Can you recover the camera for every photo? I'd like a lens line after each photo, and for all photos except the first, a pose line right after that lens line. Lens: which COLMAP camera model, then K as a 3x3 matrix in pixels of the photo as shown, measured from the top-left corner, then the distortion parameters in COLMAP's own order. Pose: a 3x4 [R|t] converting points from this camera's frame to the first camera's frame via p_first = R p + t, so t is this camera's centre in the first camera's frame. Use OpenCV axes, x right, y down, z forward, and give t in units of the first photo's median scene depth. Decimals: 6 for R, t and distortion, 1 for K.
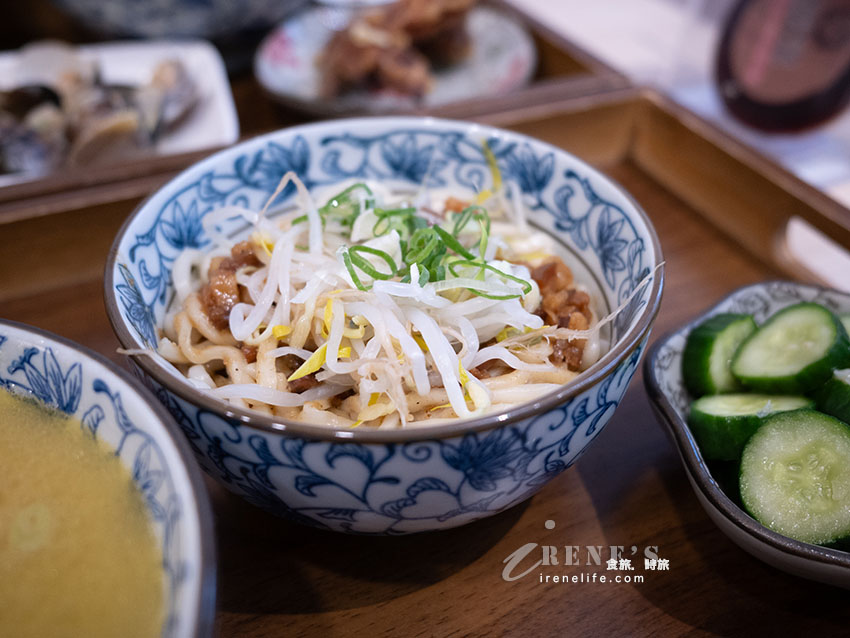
lens RADIAL K [[835.5, 0, 422.2], [0, 835.5, 317.5], [0, 0, 1]] dist [0.004366, 0.011229]
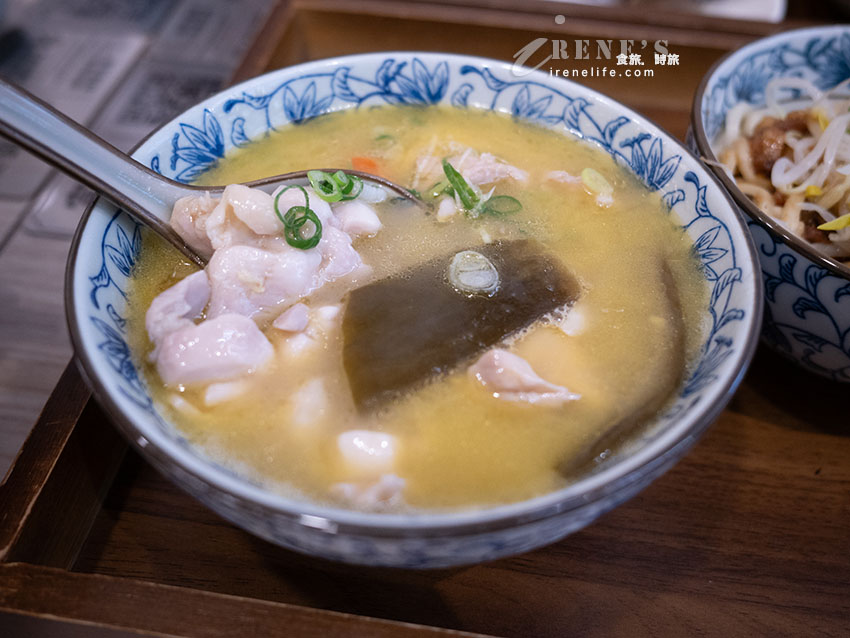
lens RADIAL K [[825.7, 0, 425.0], [0, 825.7, 319.0], [0, 0, 1]] dist [-0.013296, 0.022753]
pose [[0.849828, 0.409037, -0.332387, -0.166008], [-0.352876, 0.910005, 0.217643, 0.118838], [0.391498, -0.067668, 0.917687, -0.322090]]
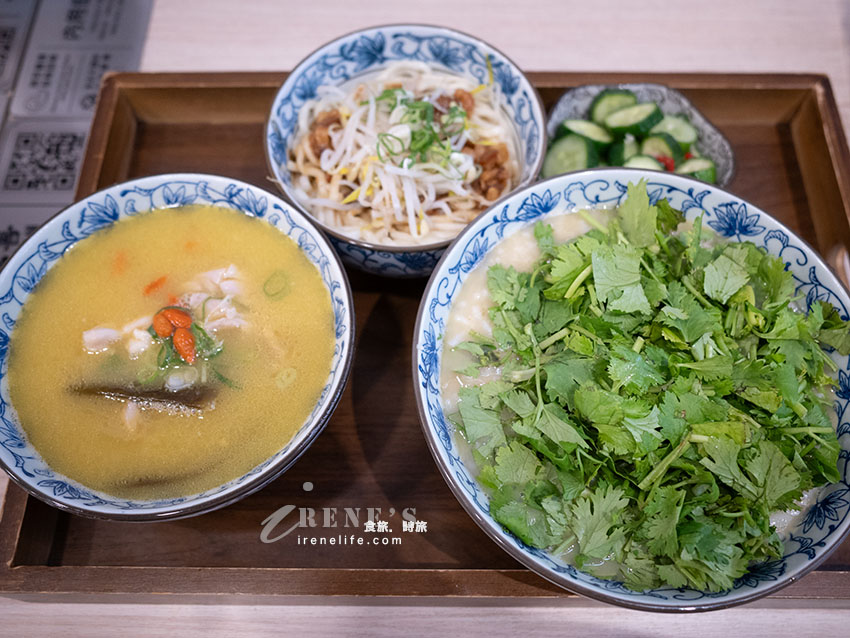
lens RADIAL K [[816.5, 0, 418.0], [0, 816.5, 321.4], [0, 0, 1]] dist [-0.013998, 0.011480]
pose [[0.968803, 0.219605, -0.114865, 0.299937], [-0.149015, 0.886515, 0.438047, -0.530053], [0.198027, -0.407265, 0.891583, -0.847350]]
